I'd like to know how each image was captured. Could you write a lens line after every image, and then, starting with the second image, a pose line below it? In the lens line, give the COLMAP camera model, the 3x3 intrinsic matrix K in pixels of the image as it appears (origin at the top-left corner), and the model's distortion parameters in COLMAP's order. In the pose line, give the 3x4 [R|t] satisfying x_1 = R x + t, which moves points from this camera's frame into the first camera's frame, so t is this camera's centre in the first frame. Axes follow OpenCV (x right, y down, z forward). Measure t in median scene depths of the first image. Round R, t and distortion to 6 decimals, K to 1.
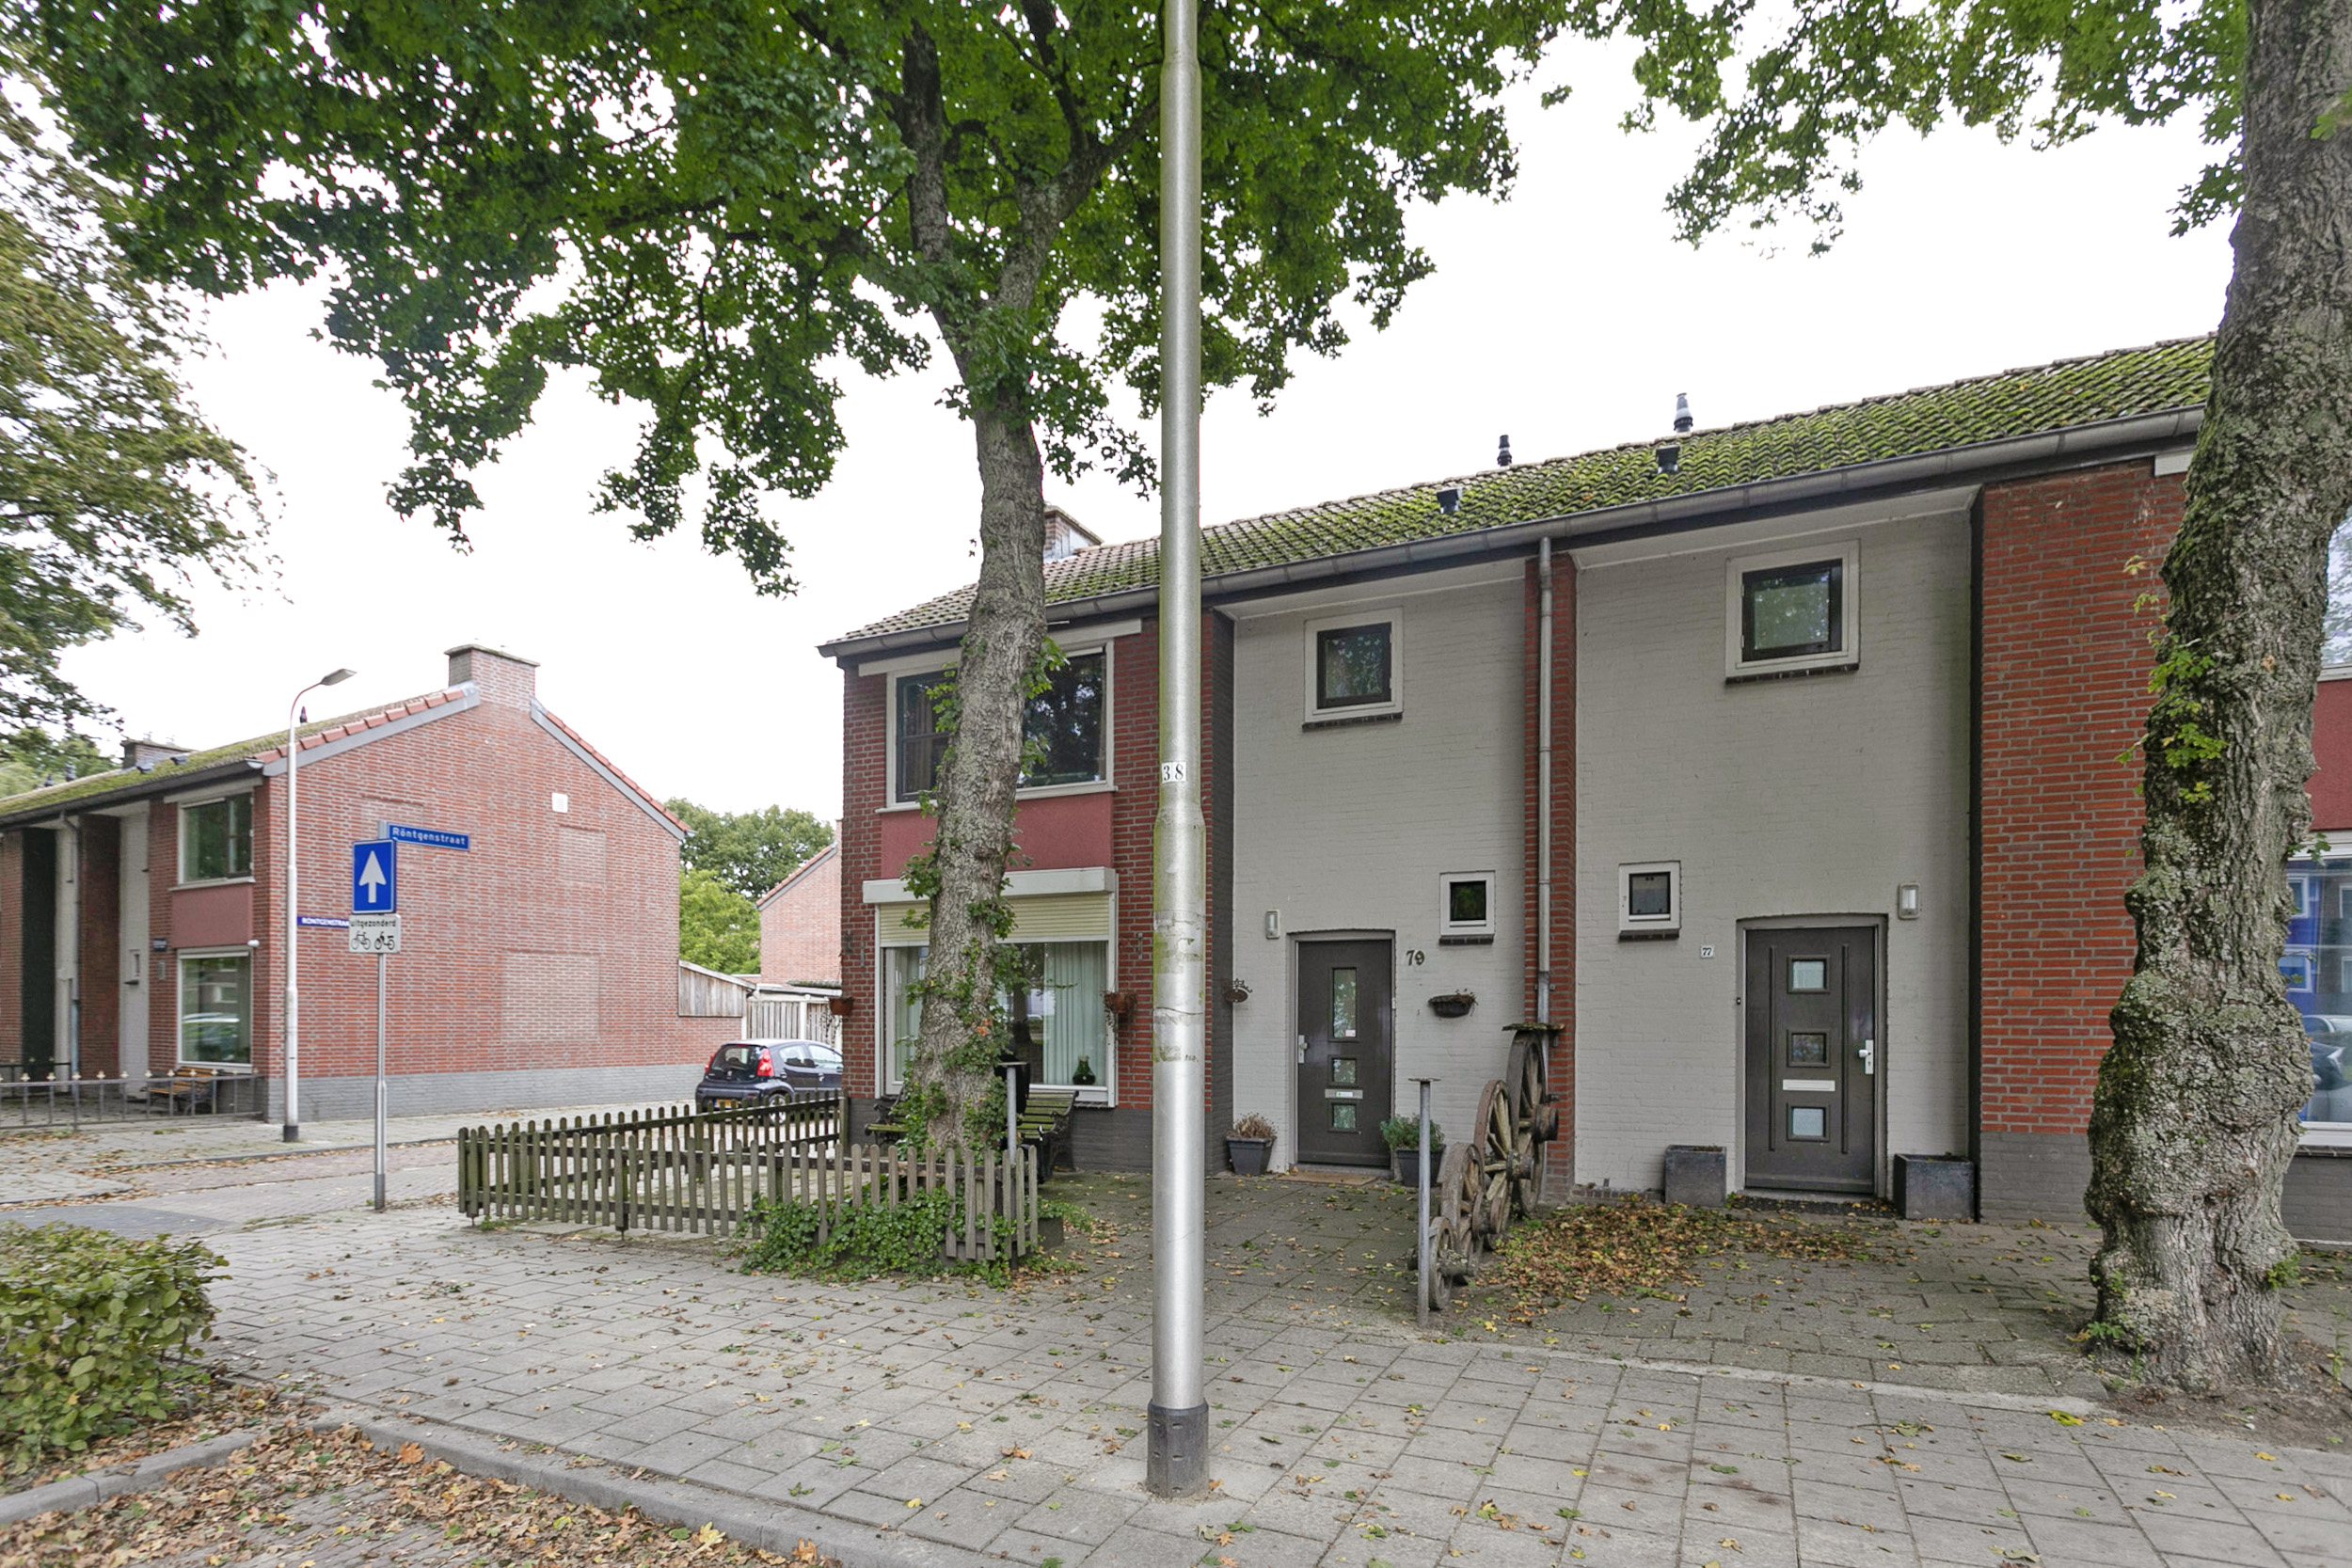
lens RADIAL K [[1206.1, 0, 1188.6], [0, 1206.1, 1014.1], [0, 0, 1]] dist [0.001731, 0.001869]
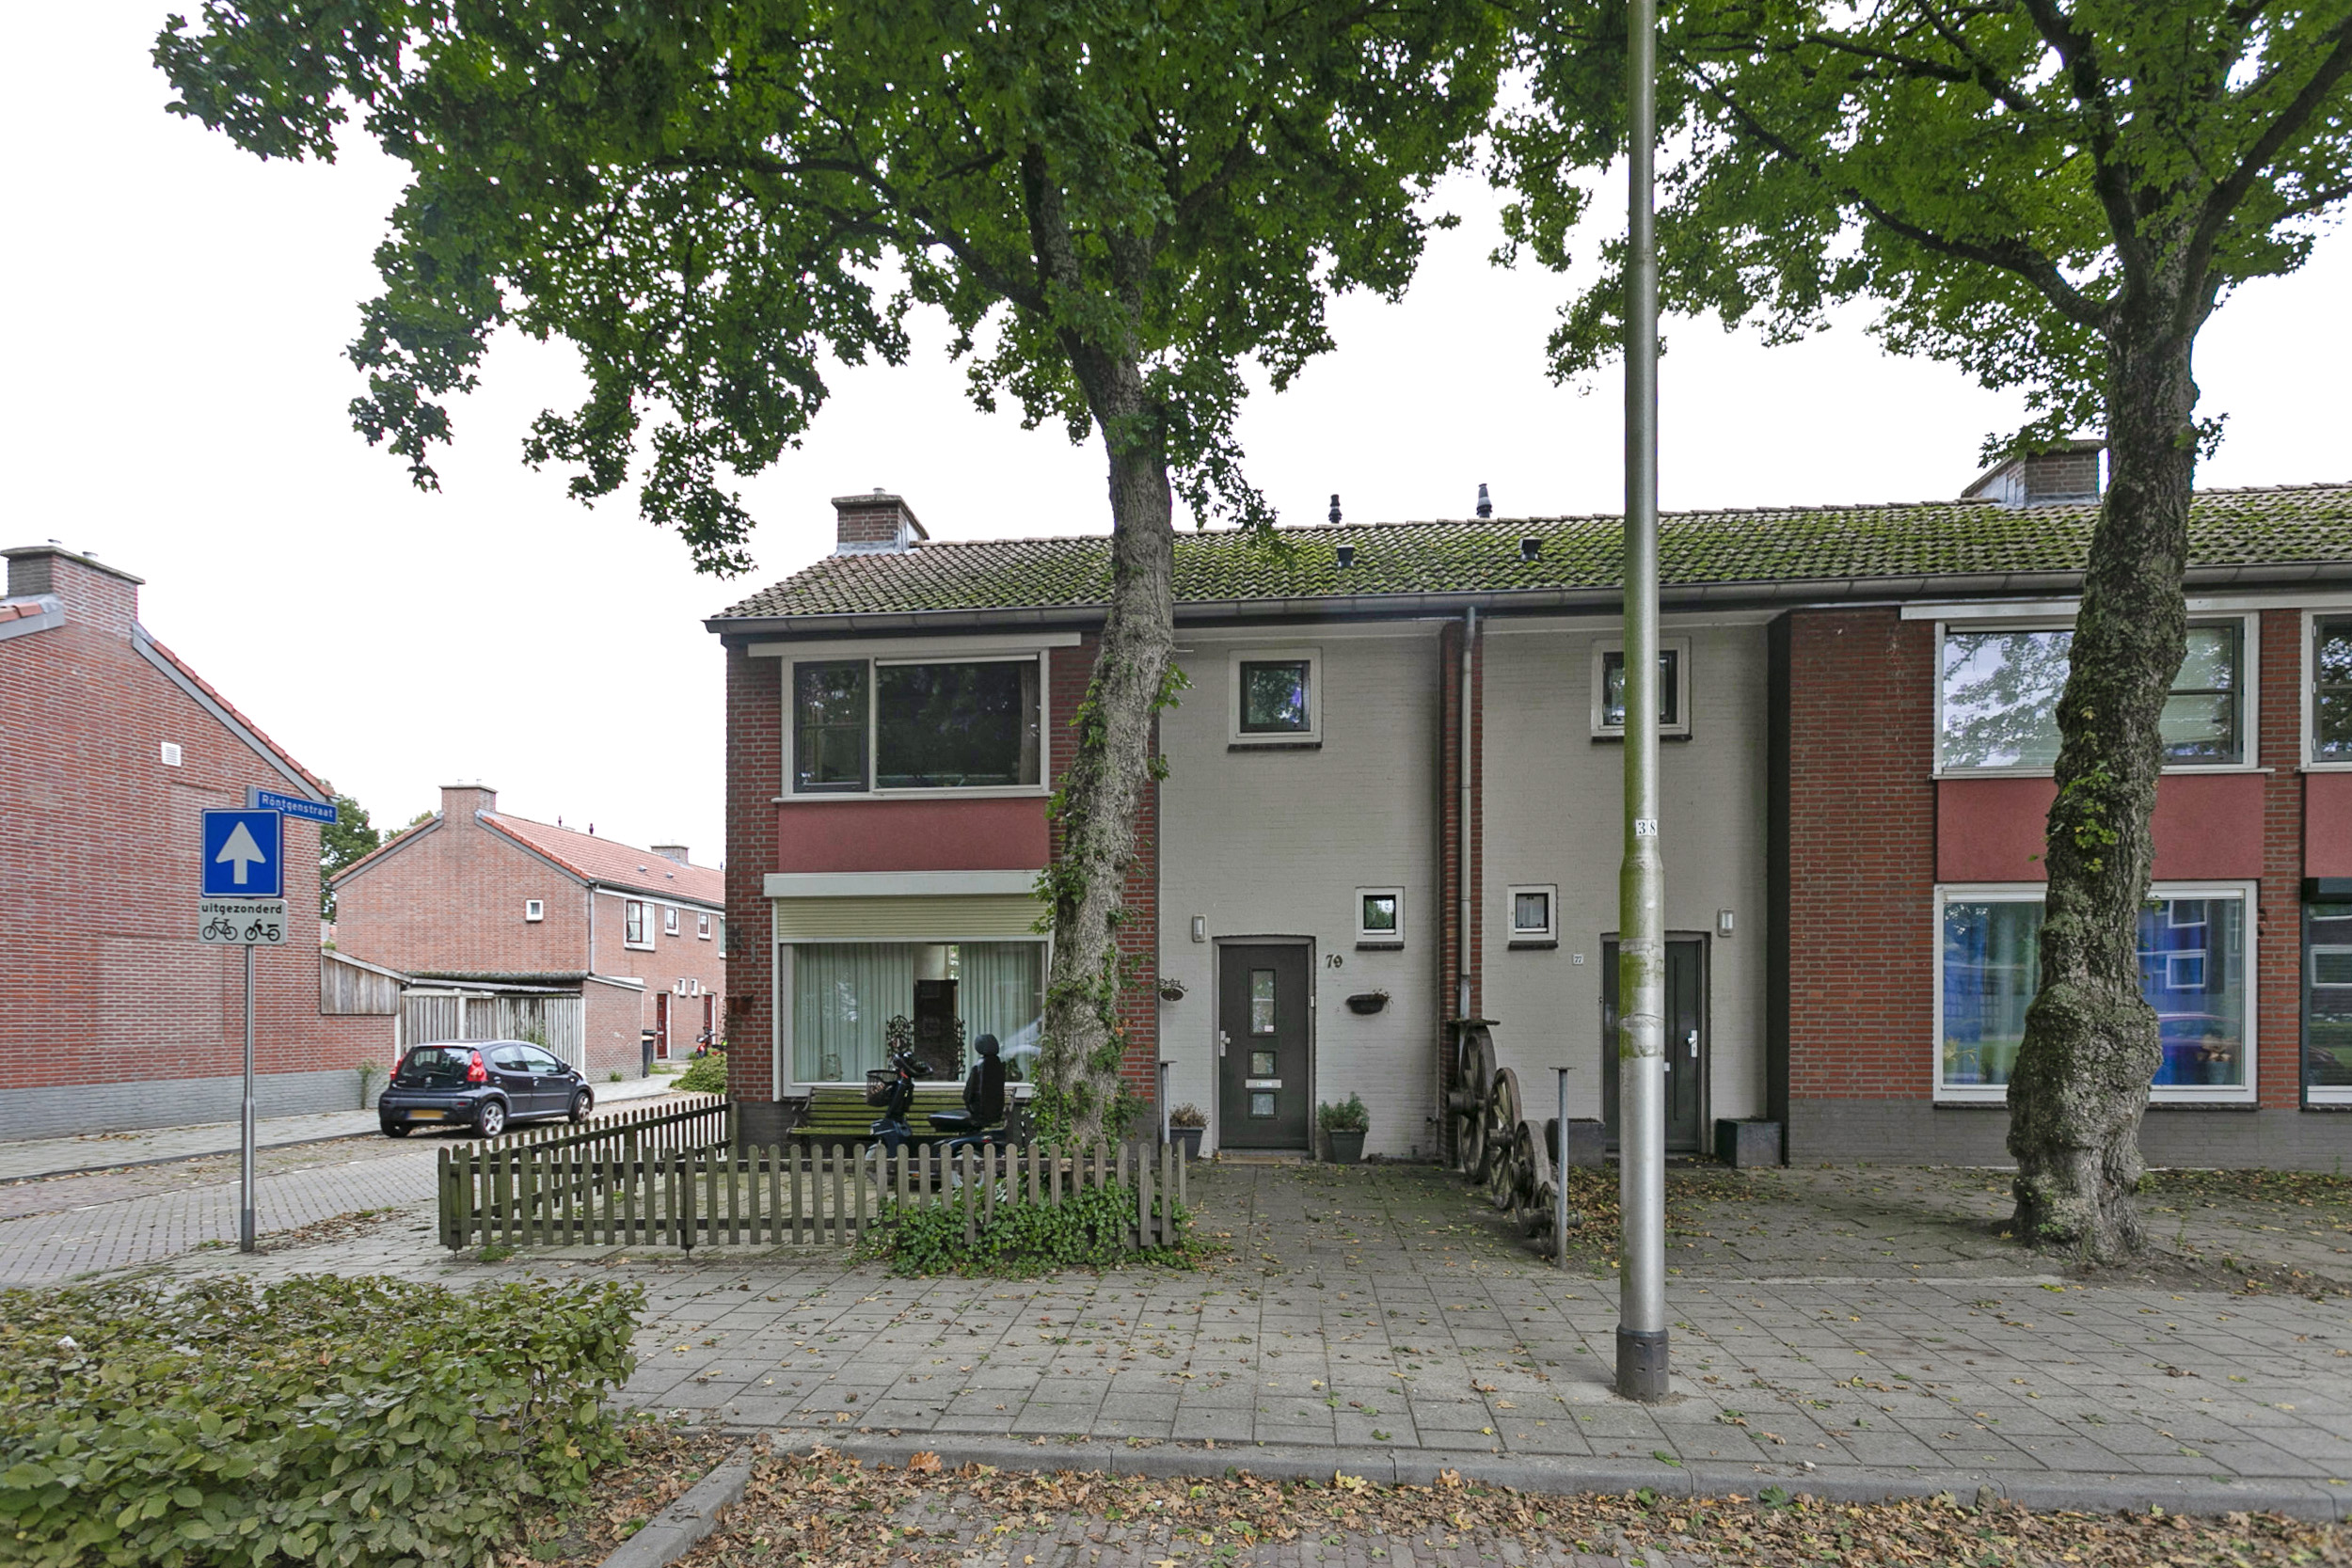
lens RADIAL K [[1199.1, 0, 1175.3], [0, 1199.1, 1015.1], [0, 0, 1]] dist [0.003894, 0.000691]
pose [[0.938160, -0.006310, 0.346144, -0.367895], [0.003458, 0.999955, 0.008857, -0.007258], [-0.346184, -0.007112, 0.938140, -0.001614]]
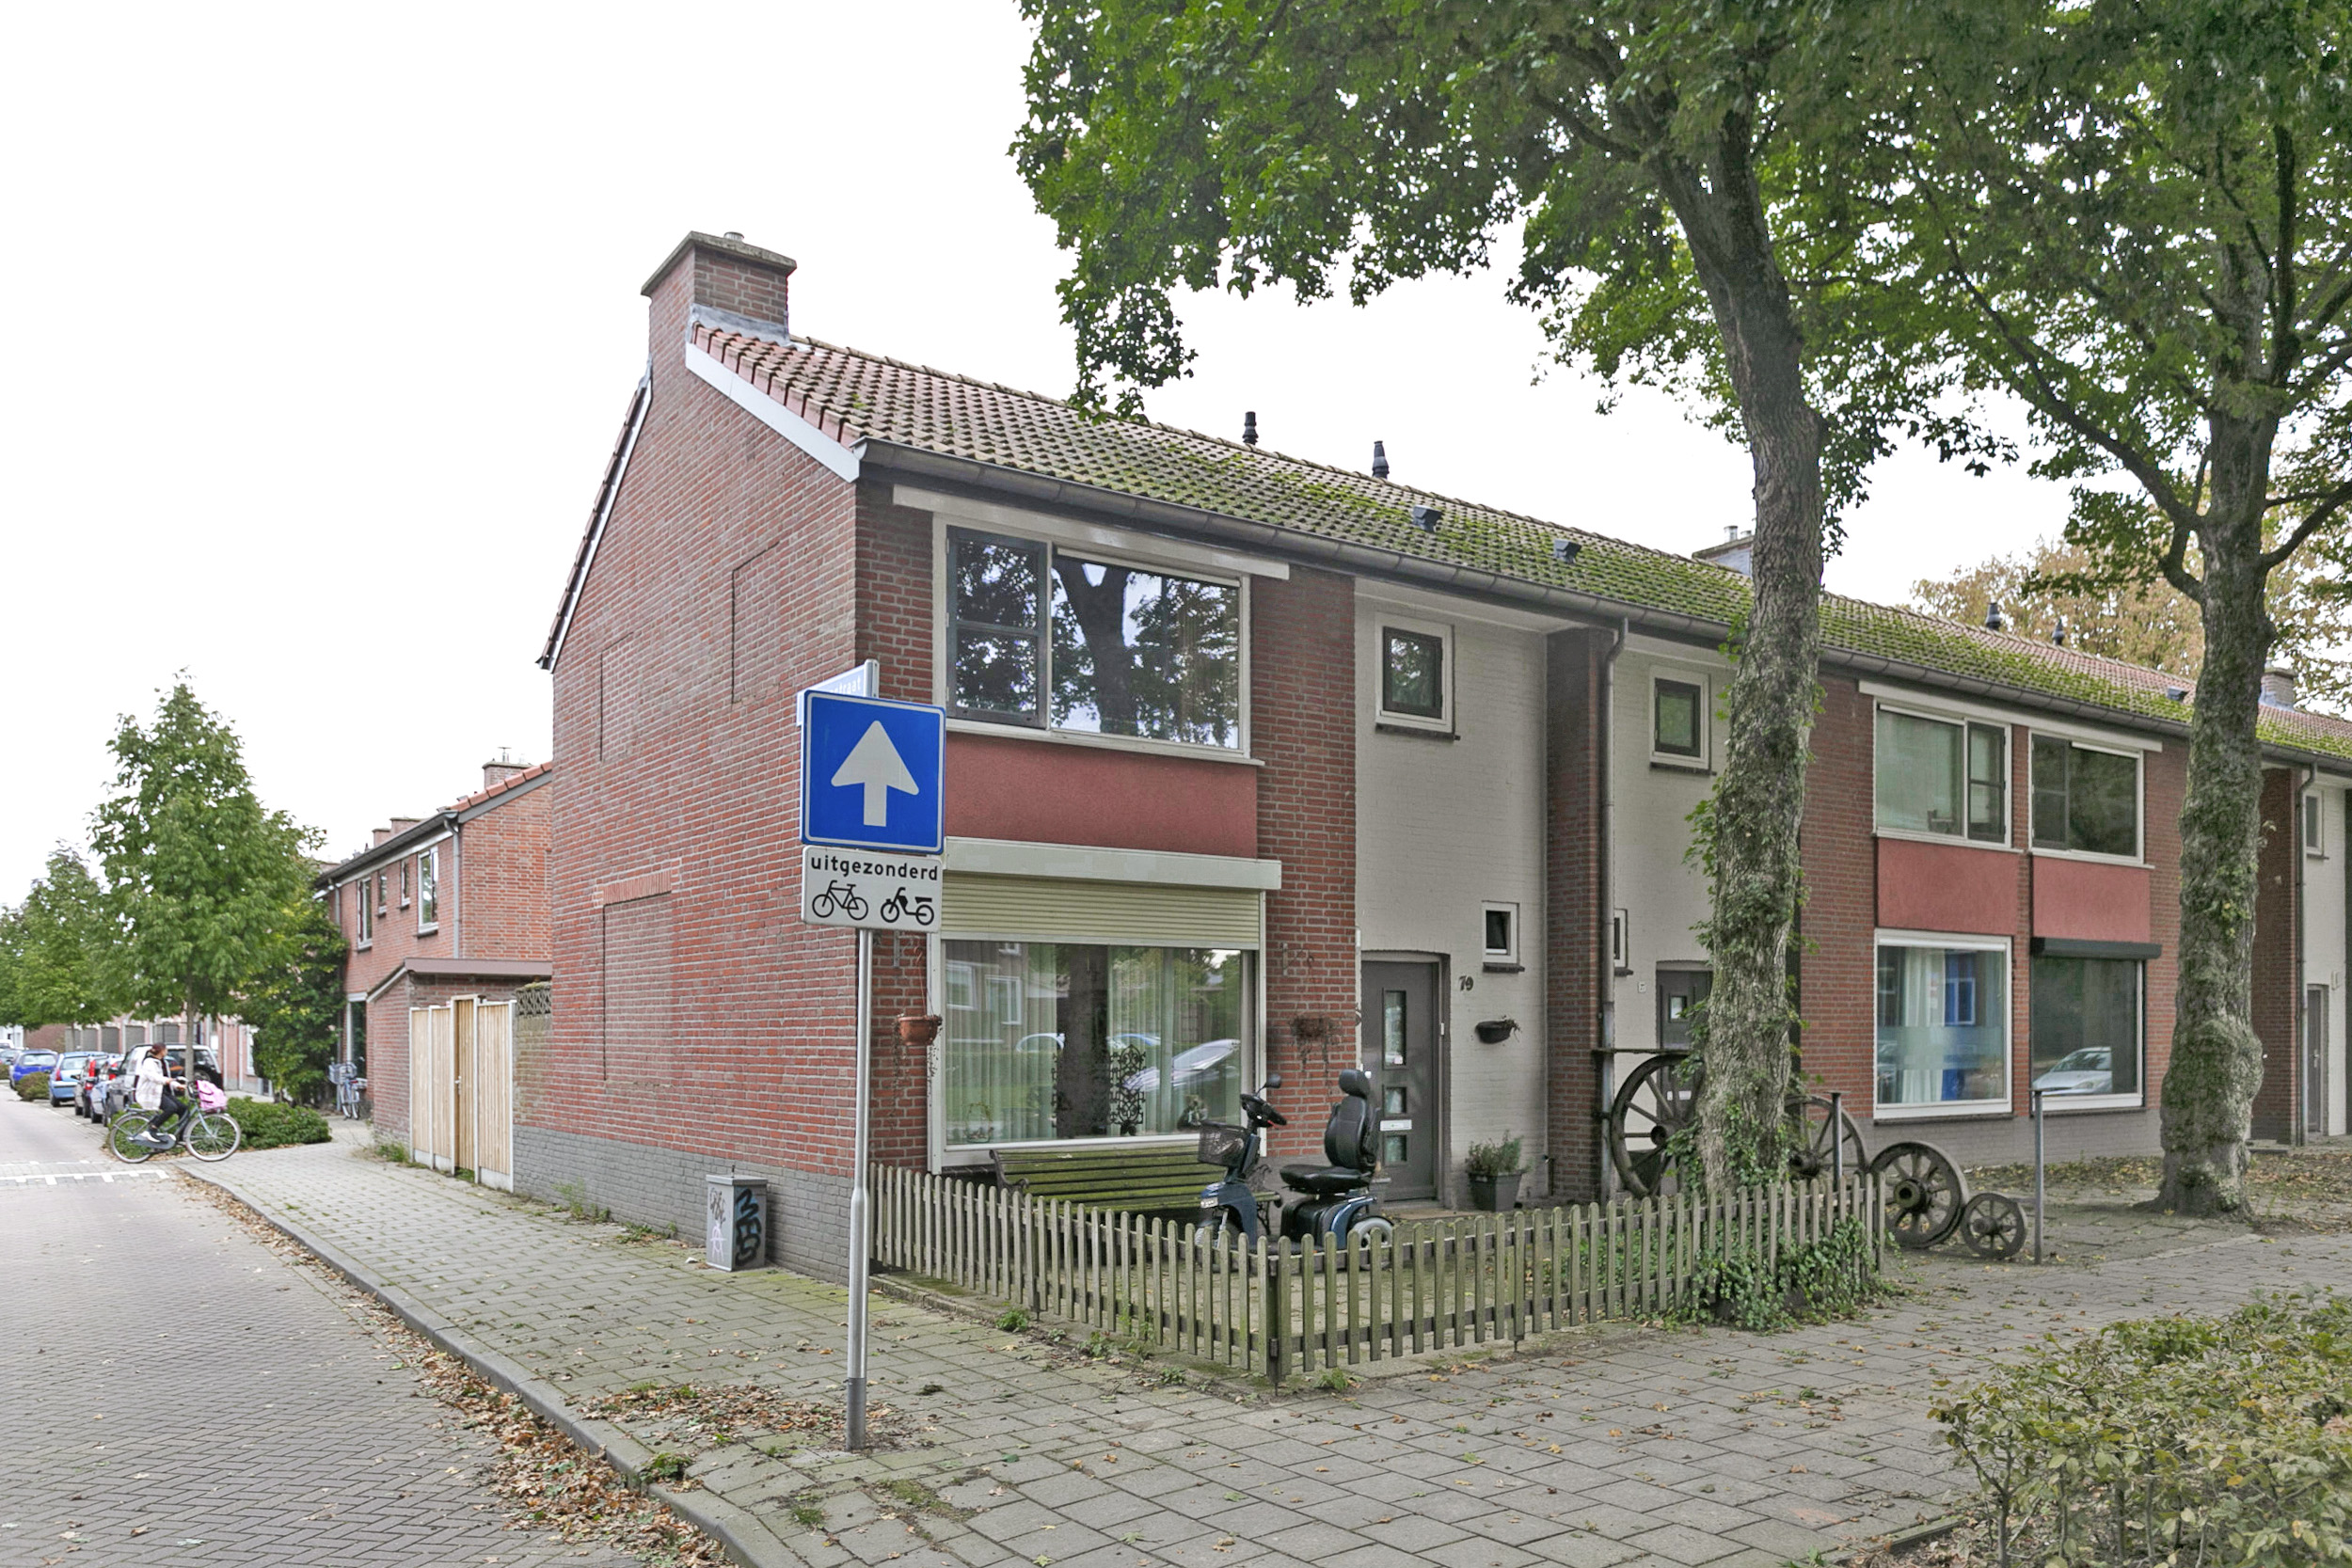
lens RADIAL K [[1714.8, 0, 1172.7], [0, 1714.8, 1039.7], [0, 0, 1]] dist [0.001649, 0.000817]
pose [[0.485077, -0.005606, 0.874453, -1.261525], [-0.001267, 0.999974, 0.007113, -0.010544], [-0.874470, -0.004558, 0.485058, 0.567776]]
